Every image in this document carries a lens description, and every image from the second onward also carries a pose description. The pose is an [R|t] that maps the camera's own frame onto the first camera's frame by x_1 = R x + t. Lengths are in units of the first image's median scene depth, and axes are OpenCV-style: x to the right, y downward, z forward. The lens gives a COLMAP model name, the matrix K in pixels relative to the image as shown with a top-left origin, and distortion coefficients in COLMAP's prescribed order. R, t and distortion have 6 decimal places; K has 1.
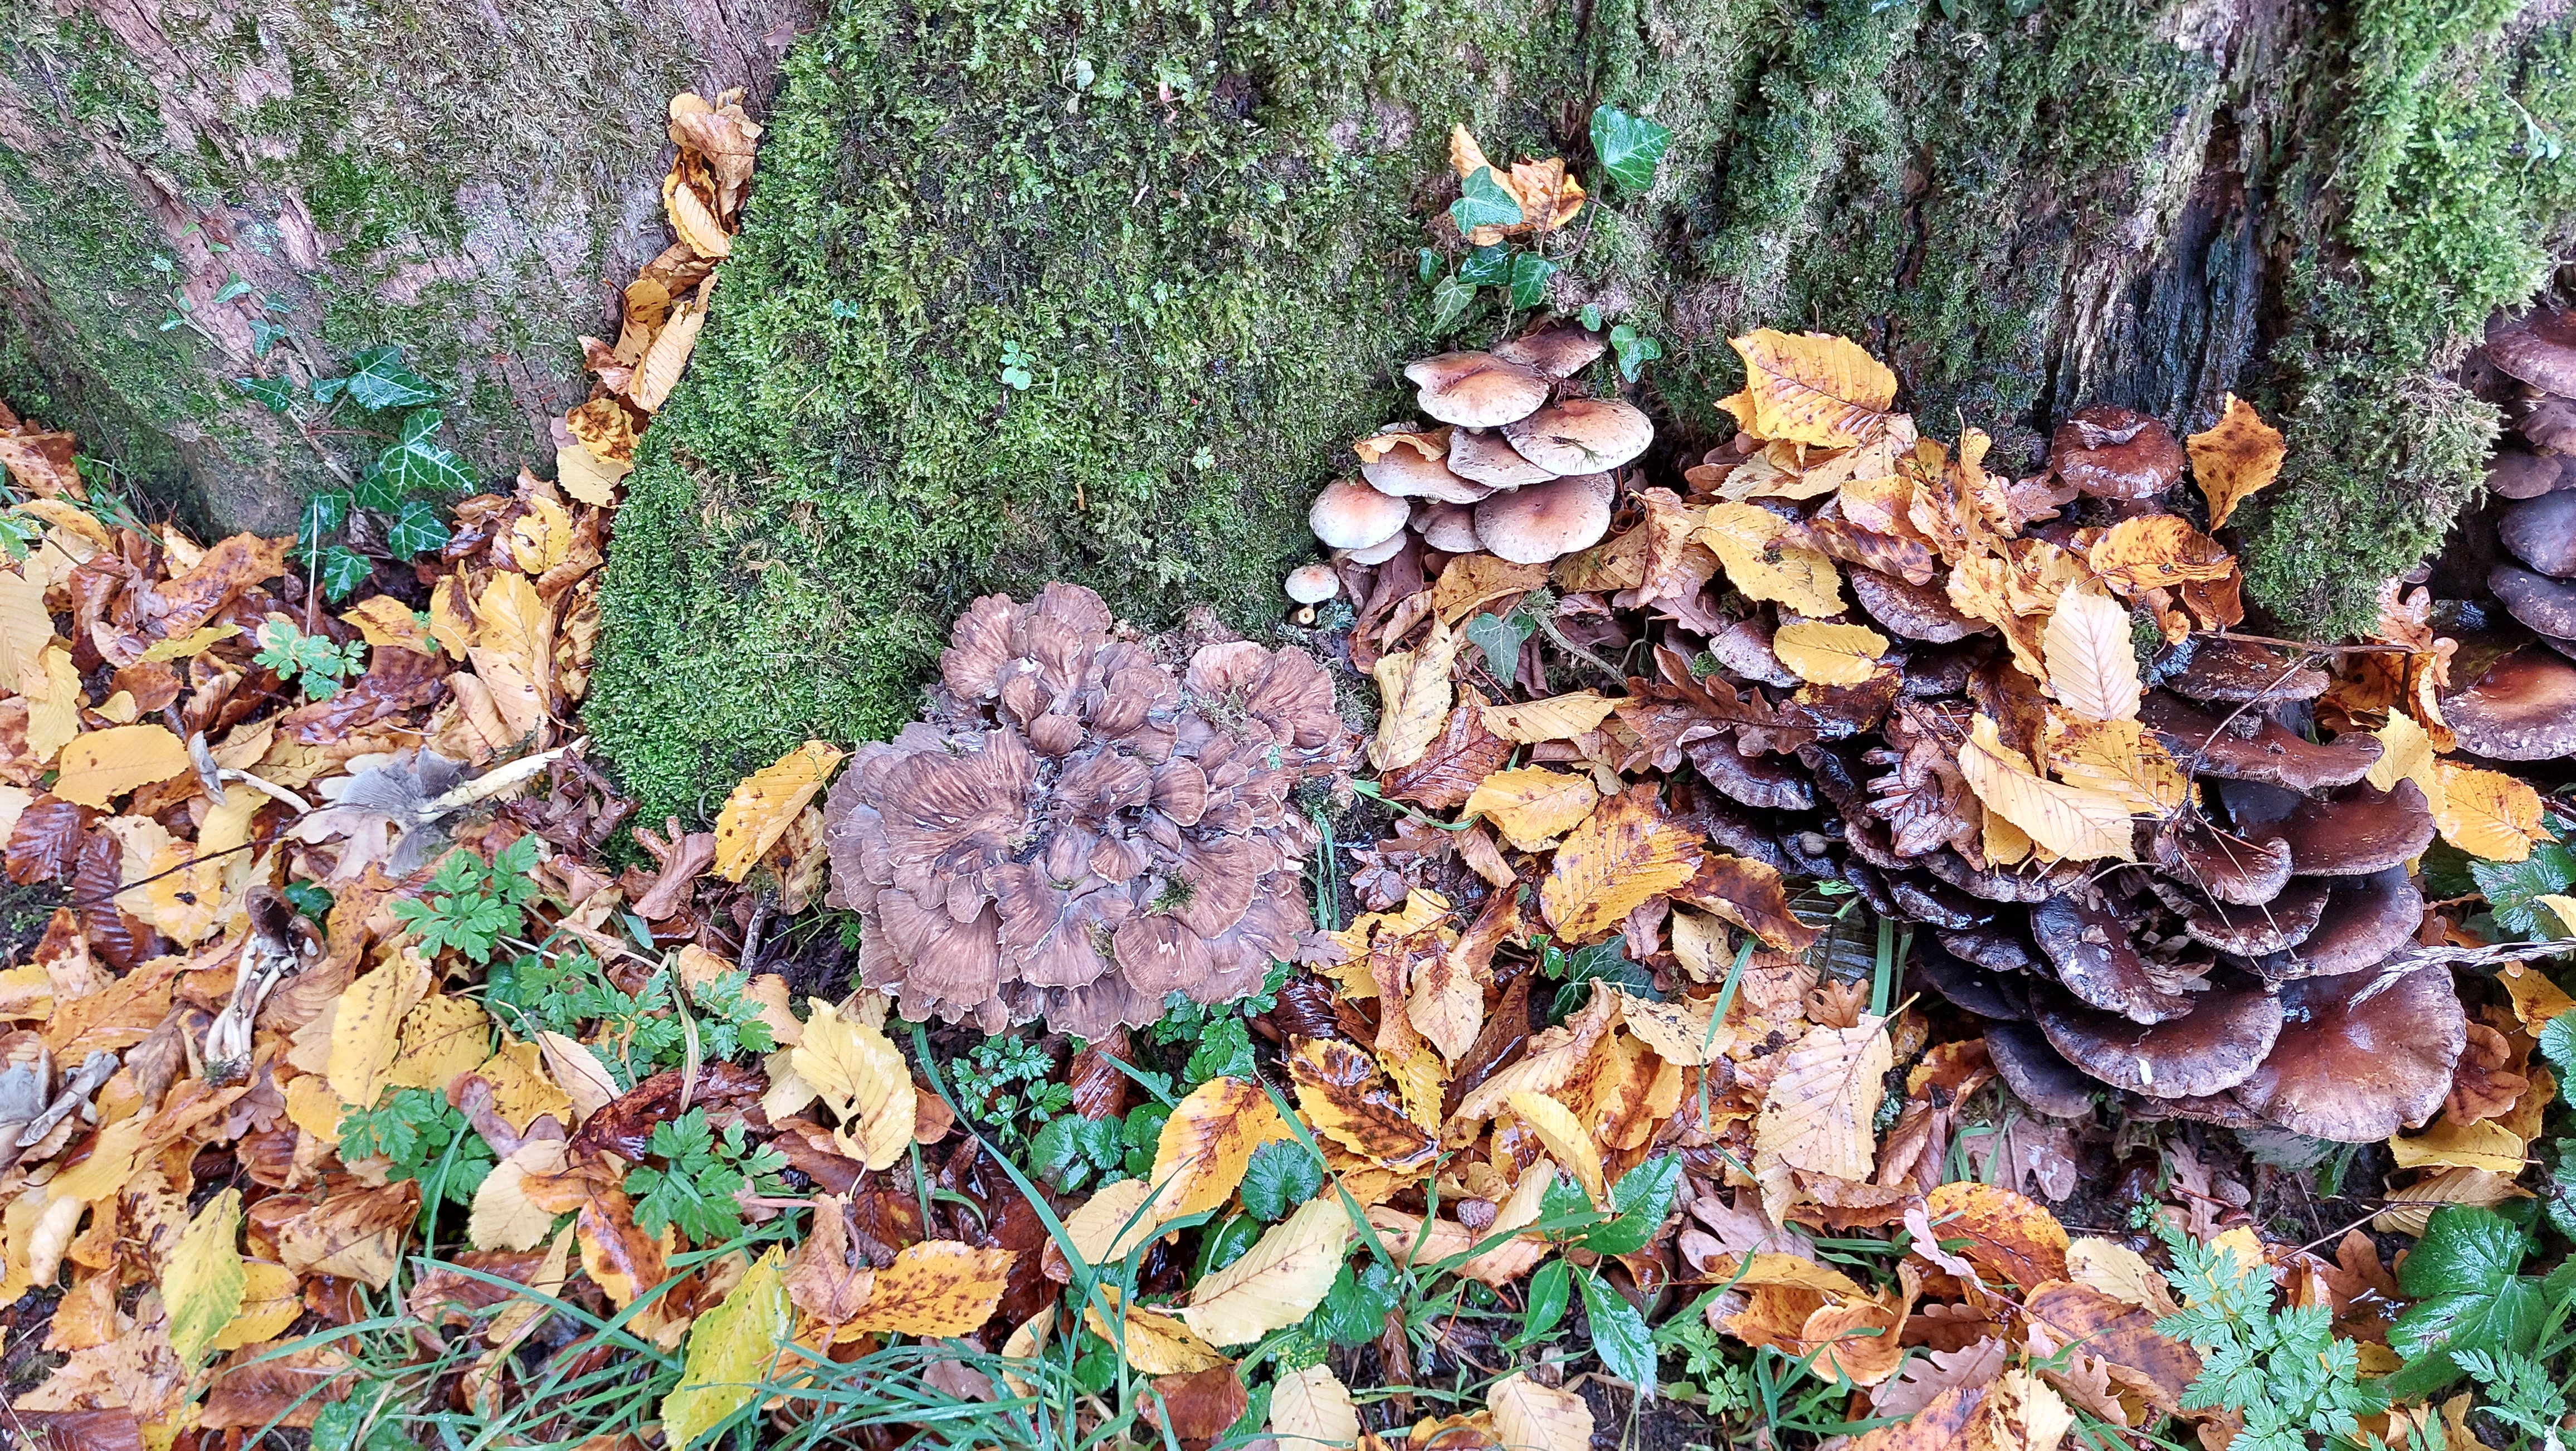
lens RADIAL K [[1915.8, 0, 1288.0], [0, 1915.8, 725.5], [0, 0, 1]] dist [-0.039474, -0.029038]
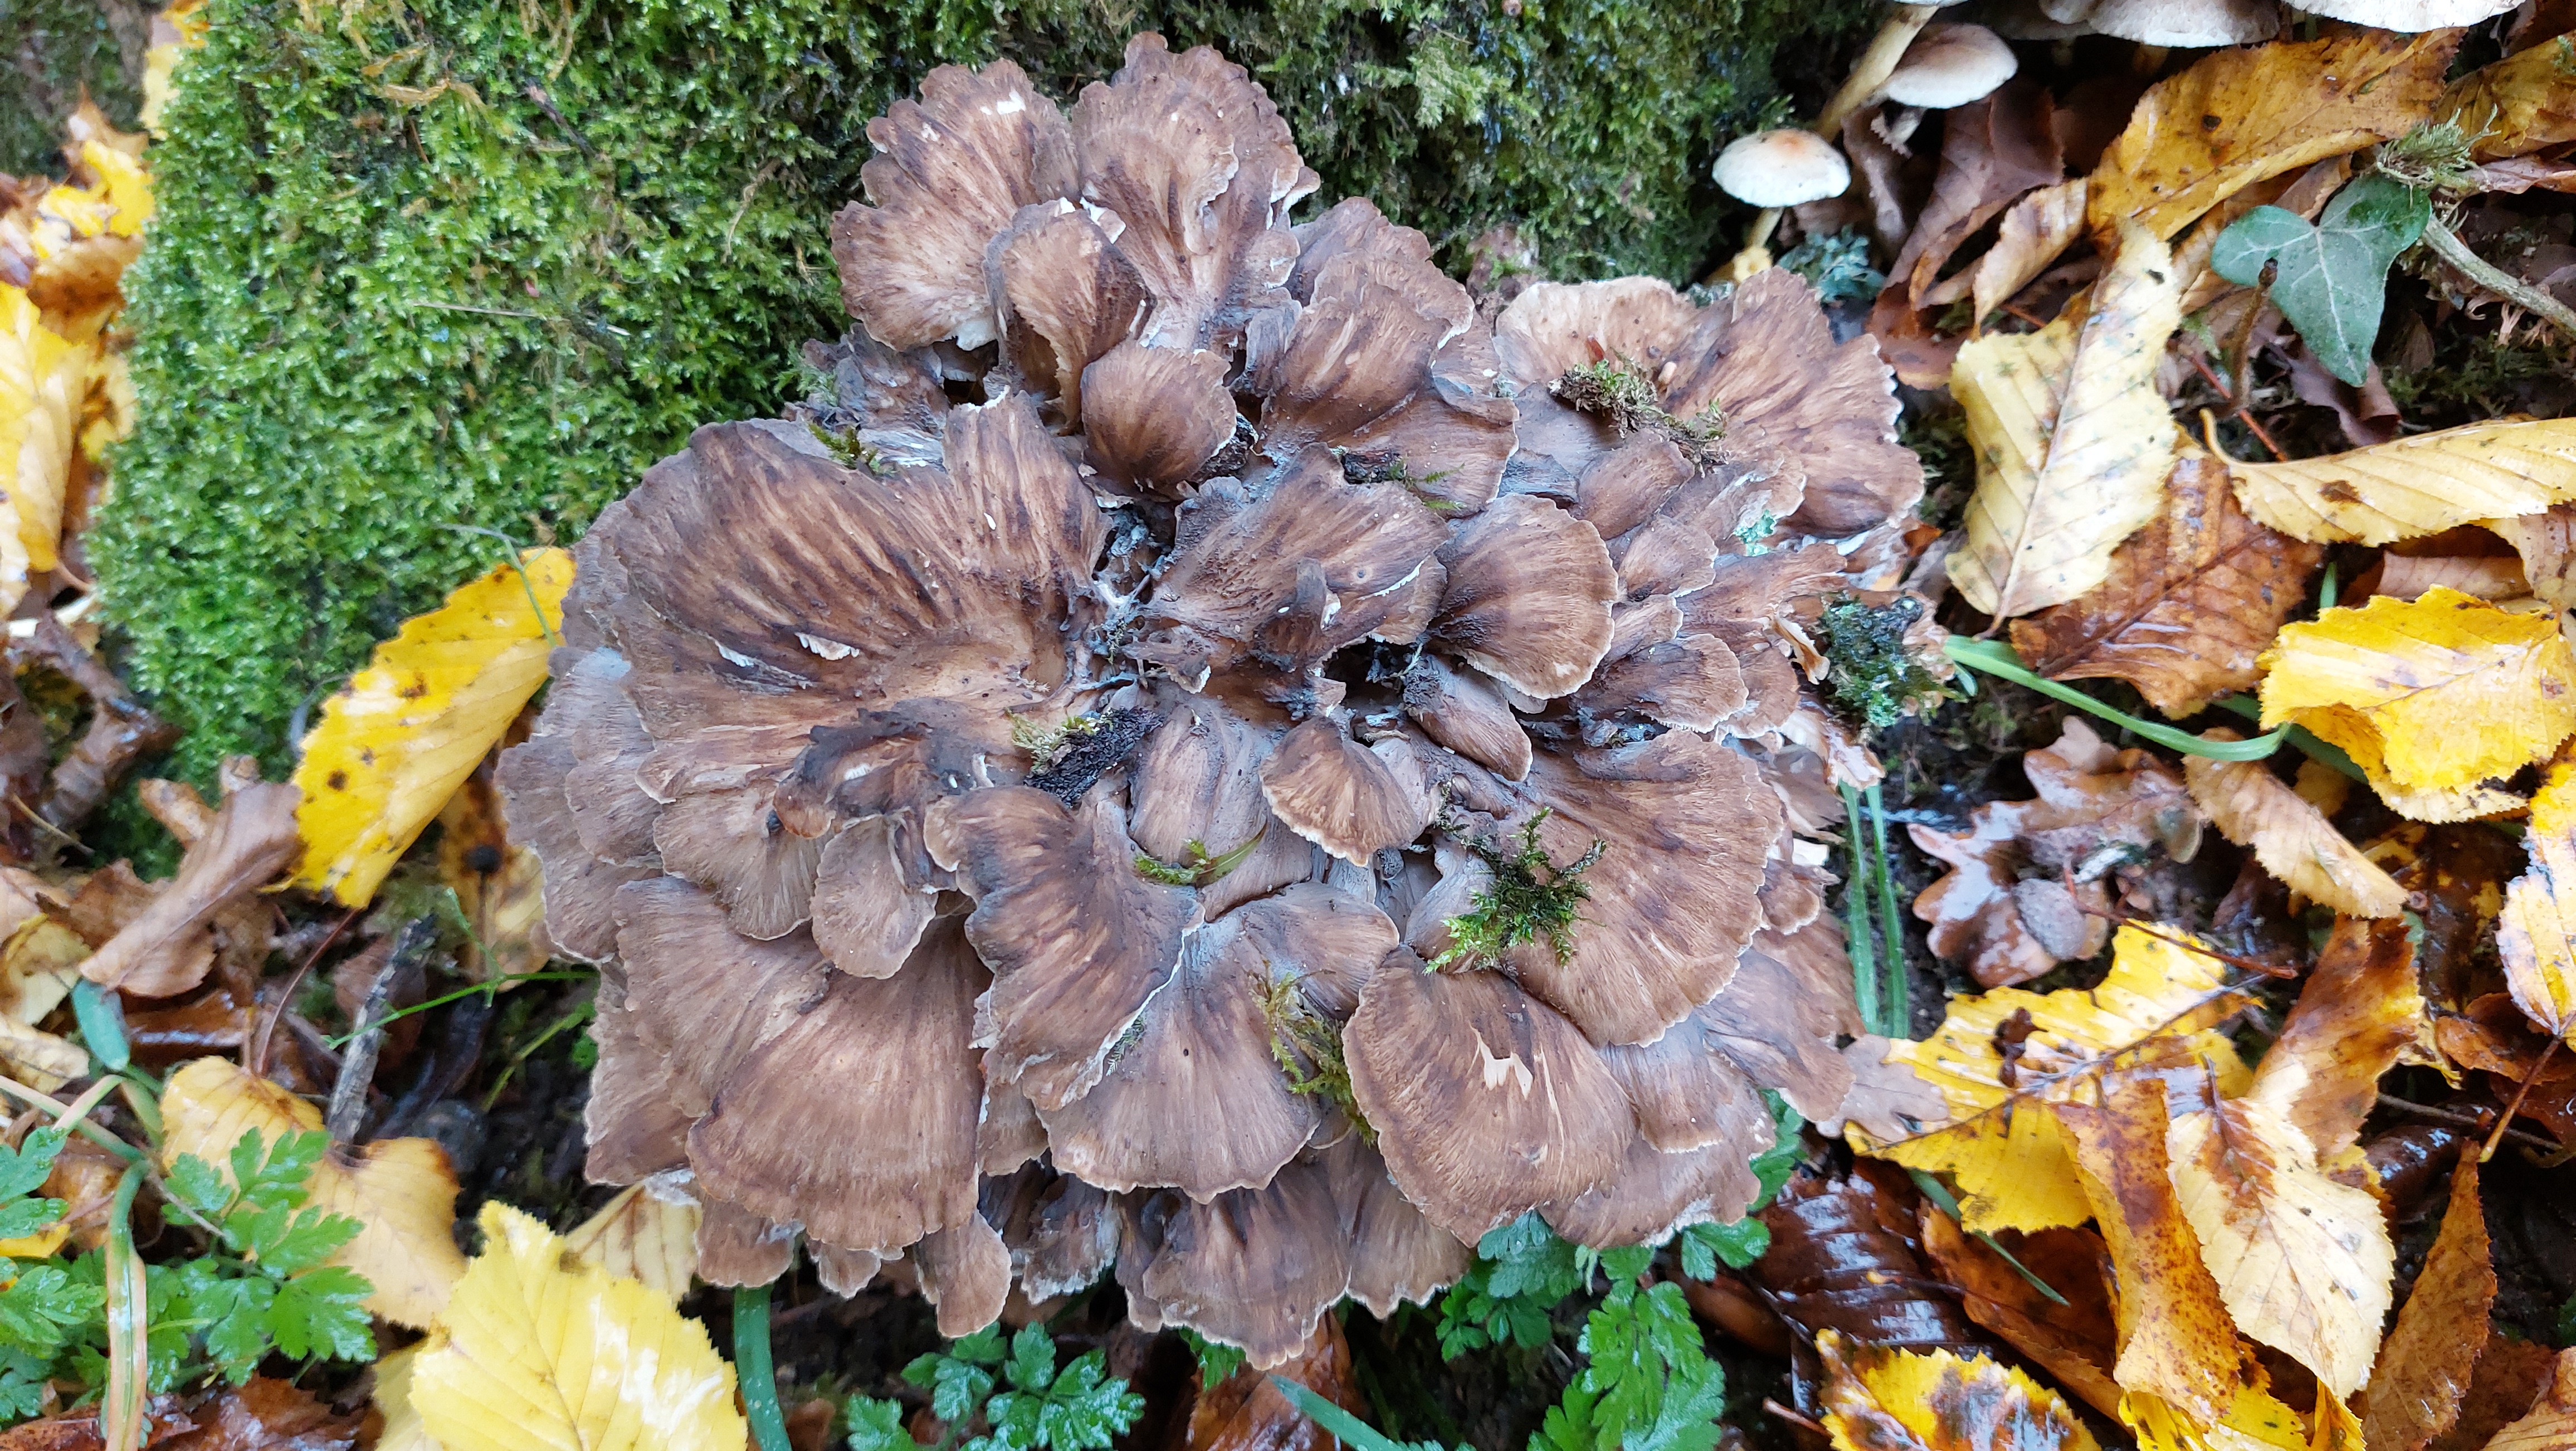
lens RADIAL K [[1882.2, 0, 1179.0], [0, 1882.2, 718.2], [0, 0, 1]] dist [-0.010431, -0.005691]
pose [[0.996360, -0.005352, -0.085071, -0.084906], [-0.002604, 0.995650, -0.093138, 0.082021], [0.085200, 0.093021, 0.992012, 0.640702]]
